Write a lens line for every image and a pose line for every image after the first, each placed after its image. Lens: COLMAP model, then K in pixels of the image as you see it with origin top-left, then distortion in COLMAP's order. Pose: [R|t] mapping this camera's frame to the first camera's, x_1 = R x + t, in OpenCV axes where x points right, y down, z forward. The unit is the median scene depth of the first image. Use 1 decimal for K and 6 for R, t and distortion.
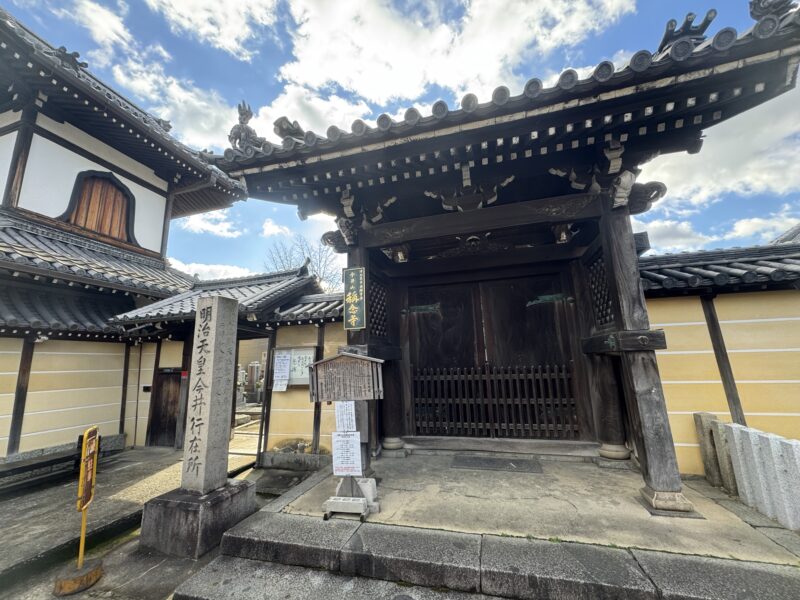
lens RADIAL K [[324.8, 0, 394.3], [0, 324.8, 298.7], [0, 0, 1]] dist [-0.012405, 0.004859]
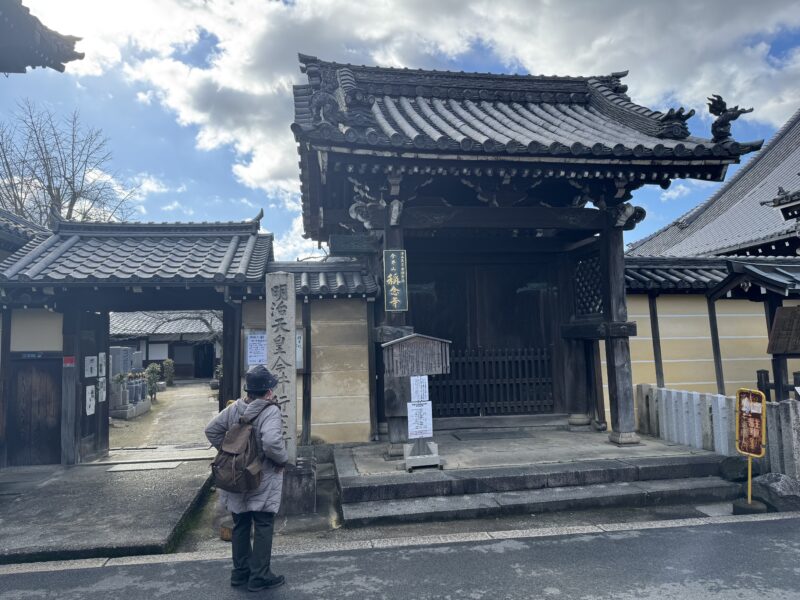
lens RADIAL K [[563.6, 0, 396.2], [0, 563.6, 299.4], [0, 0, 1]] dist [0.027806, -0.022638]
pose [[0.907073, 0.042612, 0.418811, -0.856443], [-0.084701, 0.992992, 0.082415, -0.086563], [-0.412365, -0.110230, 0.904326, -0.584877]]
